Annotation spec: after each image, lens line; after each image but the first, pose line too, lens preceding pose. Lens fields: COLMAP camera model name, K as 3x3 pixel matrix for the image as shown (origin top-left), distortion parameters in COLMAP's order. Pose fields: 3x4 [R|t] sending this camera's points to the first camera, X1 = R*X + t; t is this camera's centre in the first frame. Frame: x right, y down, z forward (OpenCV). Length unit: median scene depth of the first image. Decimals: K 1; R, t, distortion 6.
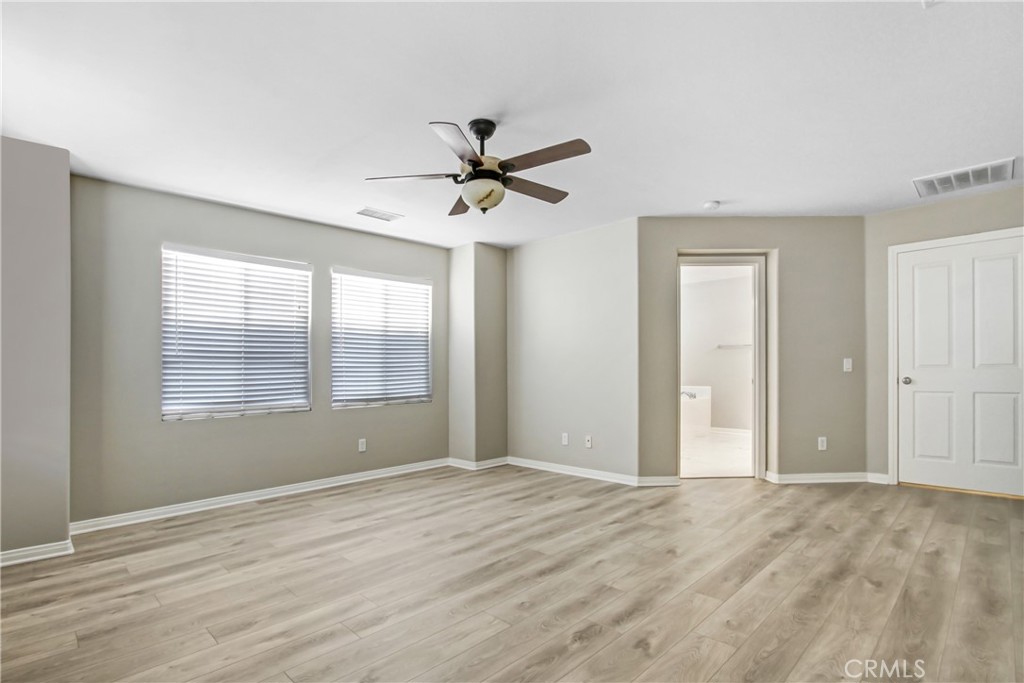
lens RADIAL K [[483.4, 0, 581.4], [0, 483.4, 371.3], [0, 0, 1]] dist [-0.024826, -0.000081]
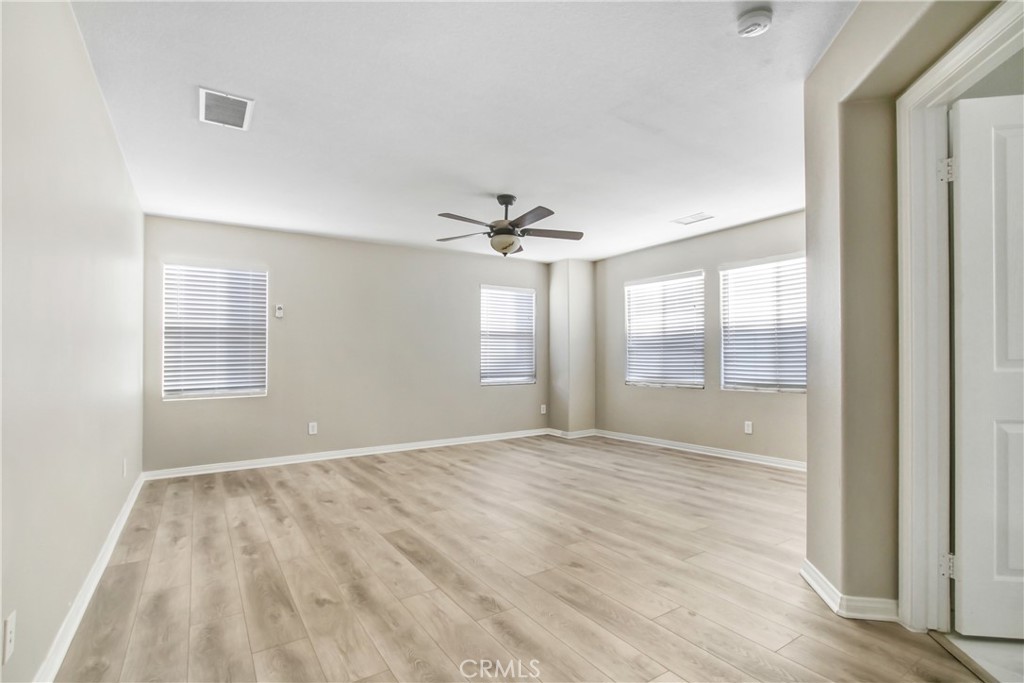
lens RADIAL K [[484.9, 0, 512.0], [0, 484.9, 341.5], [0, 0, 1]] dist [-0.043036, 0.000154]
pose [[-0.263419, -0.016417, -0.964542, 1.041503], [0.007866, 0.999785, -0.019166, -0.026125], [0.964649, -0.012636, -0.263234, 1.179206]]
